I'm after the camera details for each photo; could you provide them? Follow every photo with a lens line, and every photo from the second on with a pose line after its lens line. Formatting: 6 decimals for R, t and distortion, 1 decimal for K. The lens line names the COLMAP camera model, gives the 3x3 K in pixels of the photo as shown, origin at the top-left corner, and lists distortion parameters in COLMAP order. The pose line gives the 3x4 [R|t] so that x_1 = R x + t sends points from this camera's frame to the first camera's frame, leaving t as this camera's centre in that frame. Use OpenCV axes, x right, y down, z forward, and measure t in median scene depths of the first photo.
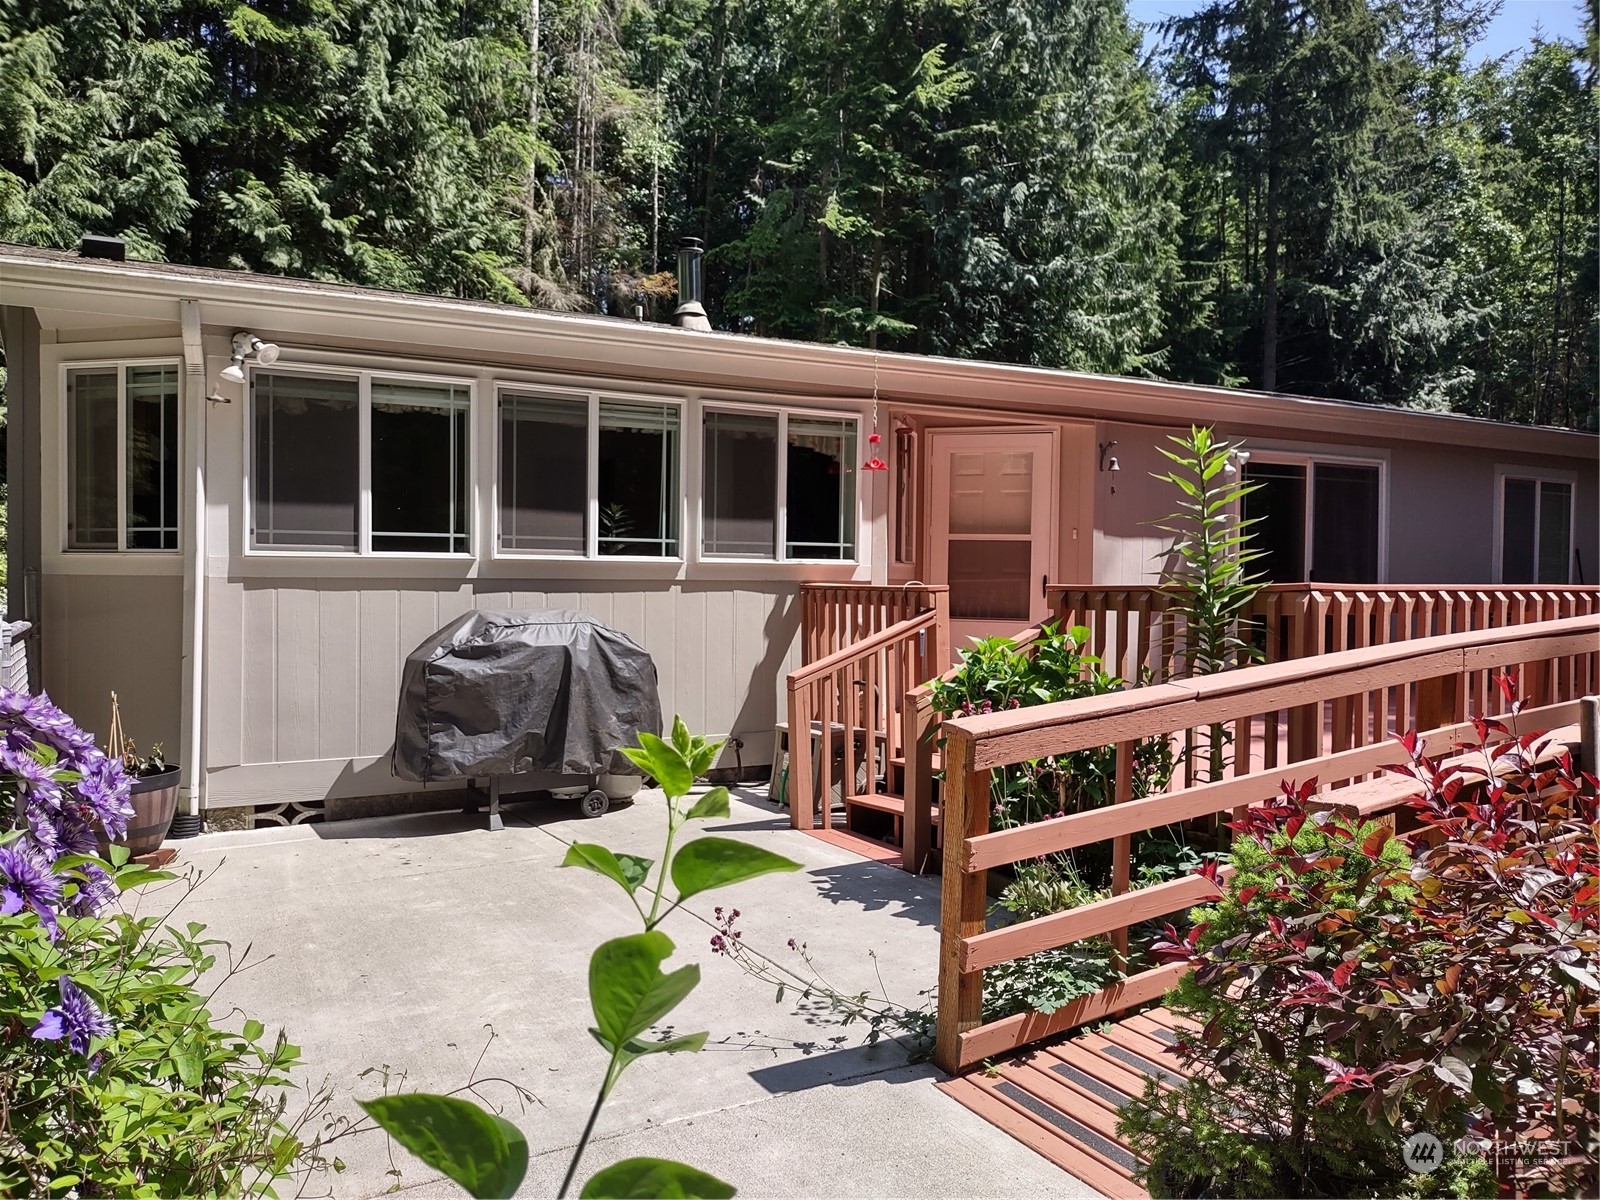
lens RADIAL K [[1212.4, 0, 800.0], [0, 1212.4, 600.0], [0, 0, 1]] dist [-0.003608, -0.008389]
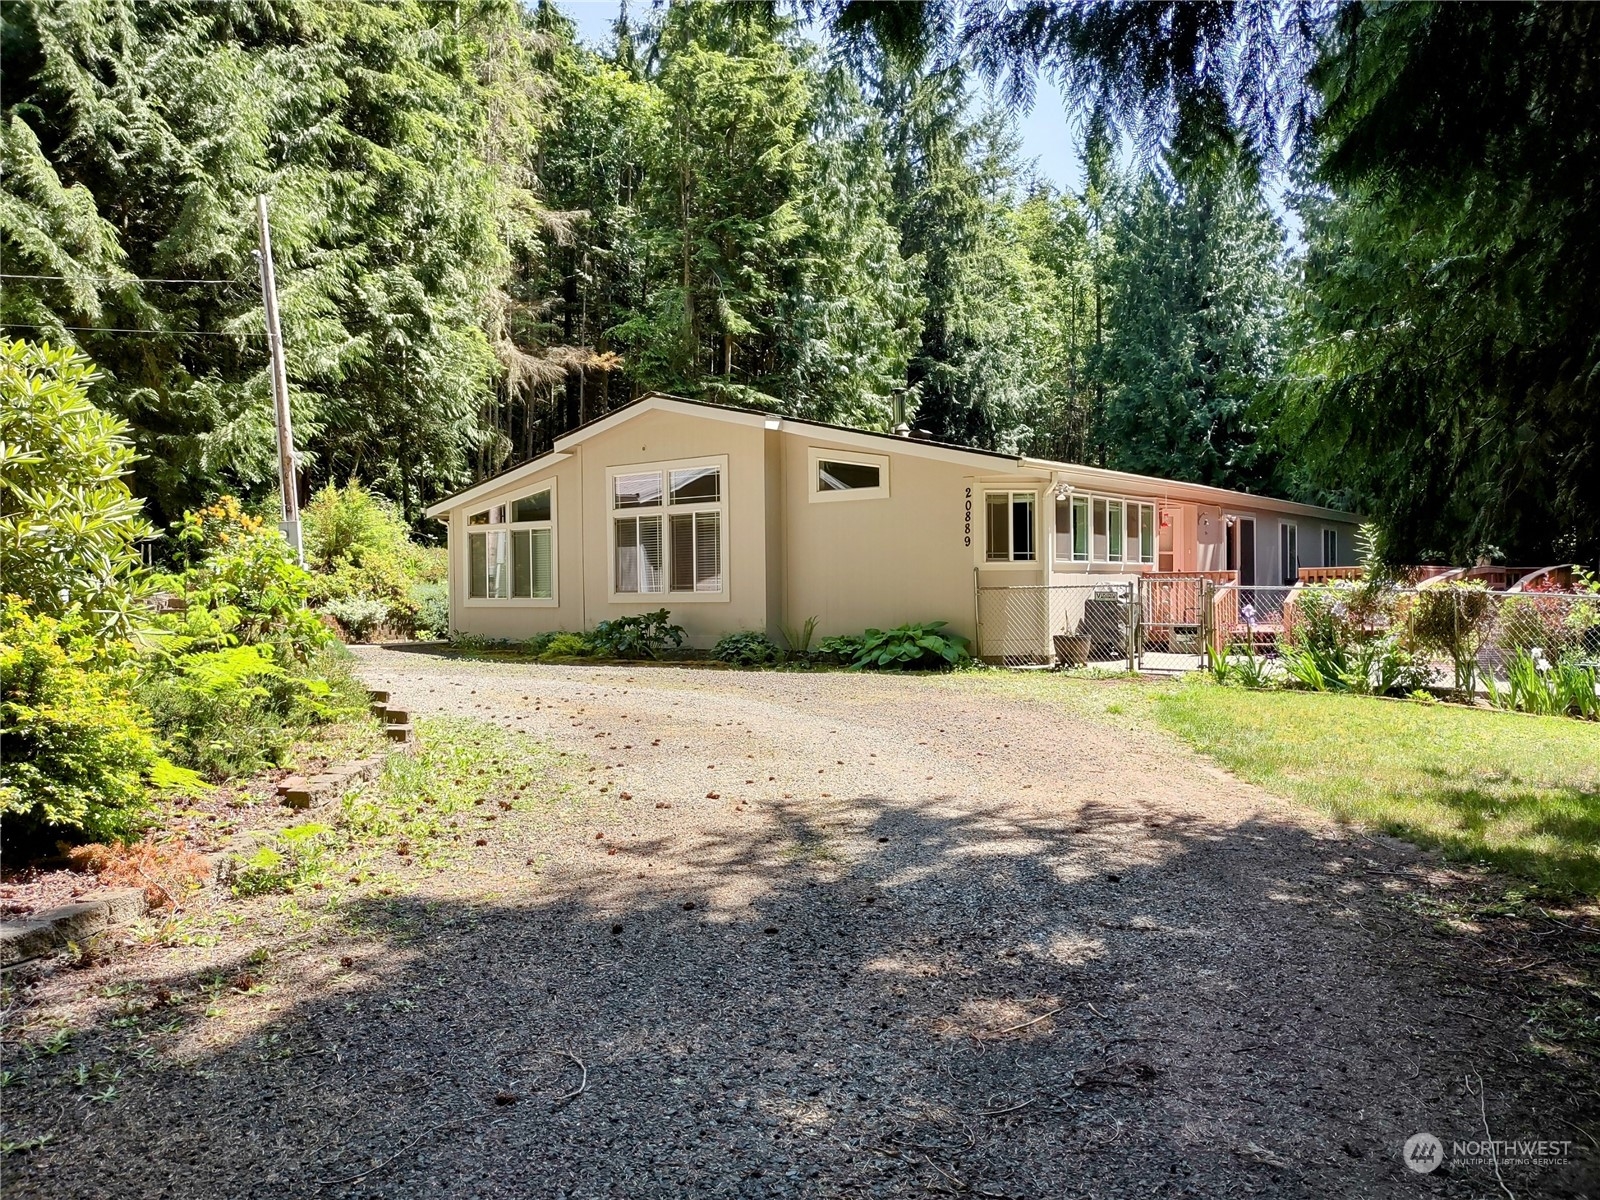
lens RADIAL K [[1212.4, 0, 800.0], [0, 1212.4, 600.0], [0, 0, 1]] dist [-0.003608, -0.008389]
pose [[0.915038, -0.019897, 0.402877, -0.270920], [0.024511, 0.999680, -0.006299, 0.006704], [-0.402623, 0.015639, 0.915232, -0.165320]]
